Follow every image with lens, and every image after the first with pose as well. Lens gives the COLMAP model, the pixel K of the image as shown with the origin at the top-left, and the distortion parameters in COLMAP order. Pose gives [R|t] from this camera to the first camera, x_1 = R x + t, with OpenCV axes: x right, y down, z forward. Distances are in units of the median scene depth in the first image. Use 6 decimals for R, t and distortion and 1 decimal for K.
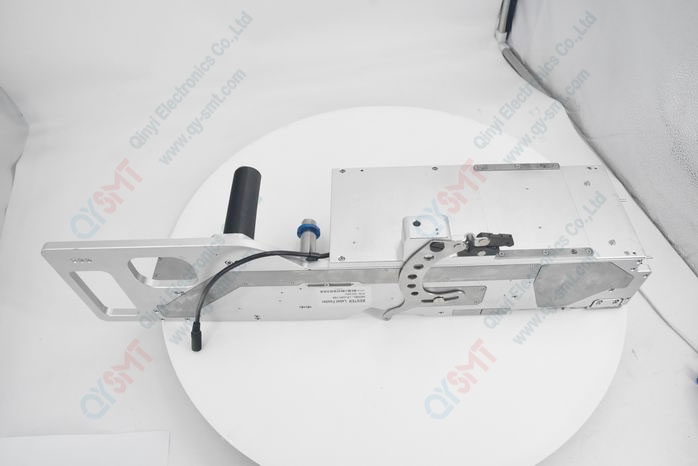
lens RADIAL K [[501.1, 0, 350.3], [0, 501.1, 208.5], [0, 0, 1]] dist [-0.004311, -0.003006]
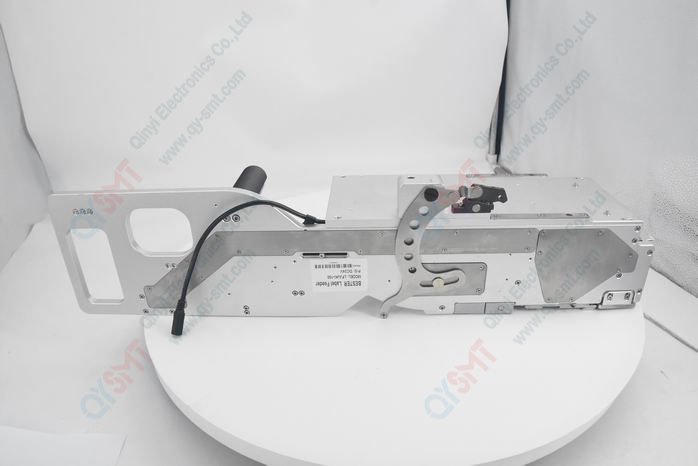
lens RADIAL K [[501.1, 0, 350.3], [0, 501.1, 208.5], [0, 0, 1]] dist [-0.004311, -0.003006]
pose [[0.999338, 0.028296, -0.022871, 0.027969], [-0.035419, 0.900374, -0.433672, 0.484625], [0.008321, 0.434195, 0.900781, 0.079608]]
